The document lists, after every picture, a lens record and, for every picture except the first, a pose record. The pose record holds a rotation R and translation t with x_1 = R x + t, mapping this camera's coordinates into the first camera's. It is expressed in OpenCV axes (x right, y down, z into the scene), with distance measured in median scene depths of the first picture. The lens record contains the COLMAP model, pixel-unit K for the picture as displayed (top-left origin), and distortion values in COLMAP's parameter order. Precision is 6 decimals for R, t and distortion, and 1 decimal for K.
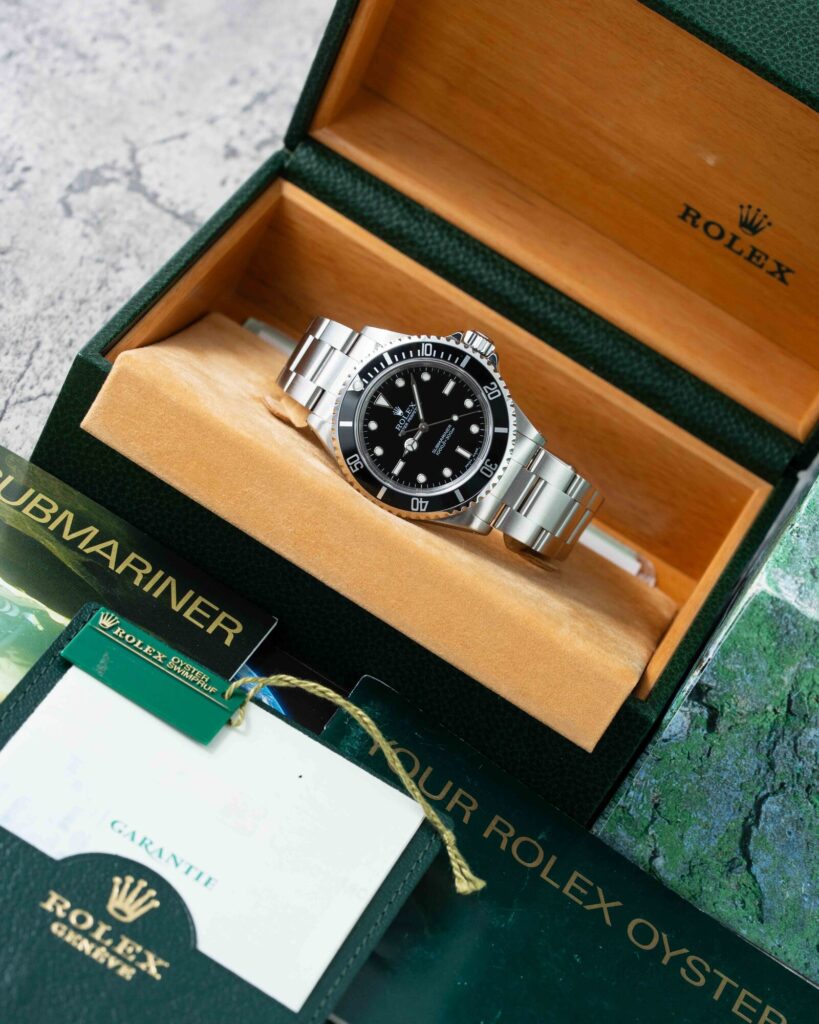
lens RADIAL K [[4219.3, 0, 409.5], [0, 4219.3, 512.0], [0, 0, 1]] dist [0.208526, -4.146315]
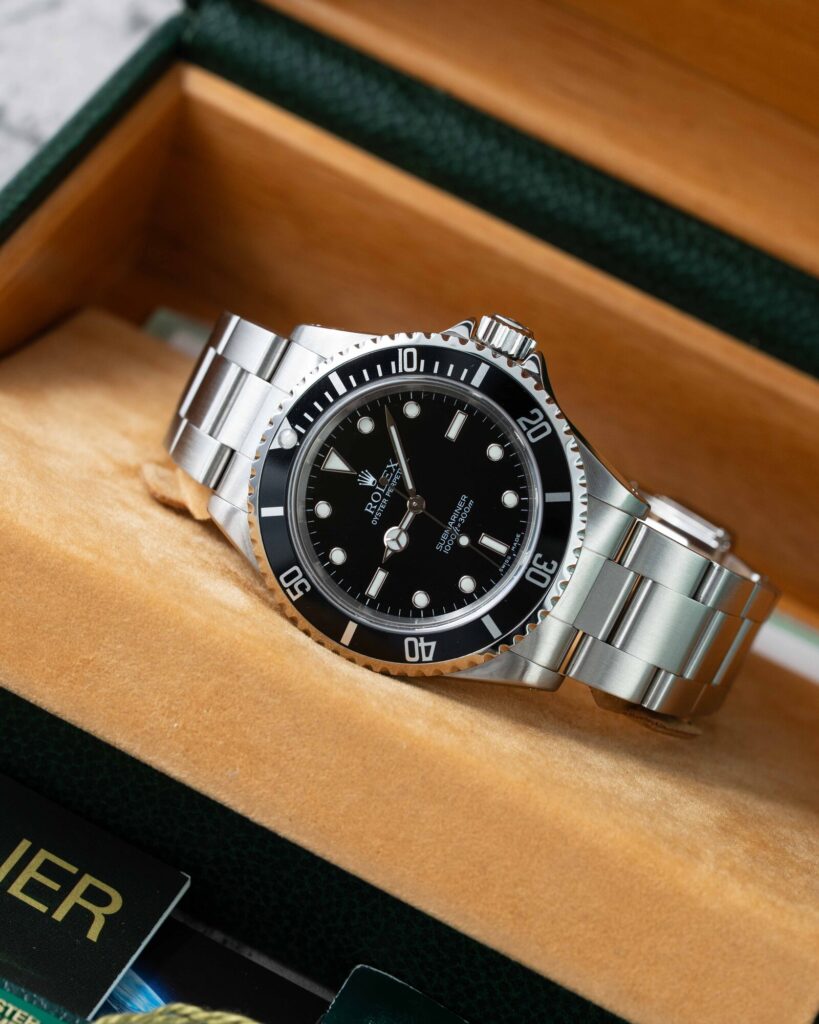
lens RADIAL K [[4219.3, 0, 409.5], [0, 4219.3, 512.0], [0, 0, 1]] dist [0.208526, -4.146315]
pose [[0.988808, -0.092606, -0.116975, 0.065370], [0.097021, 0.994748, 0.032621, -0.036702], [0.113339, -0.043605, 0.992599, 0.465248]]
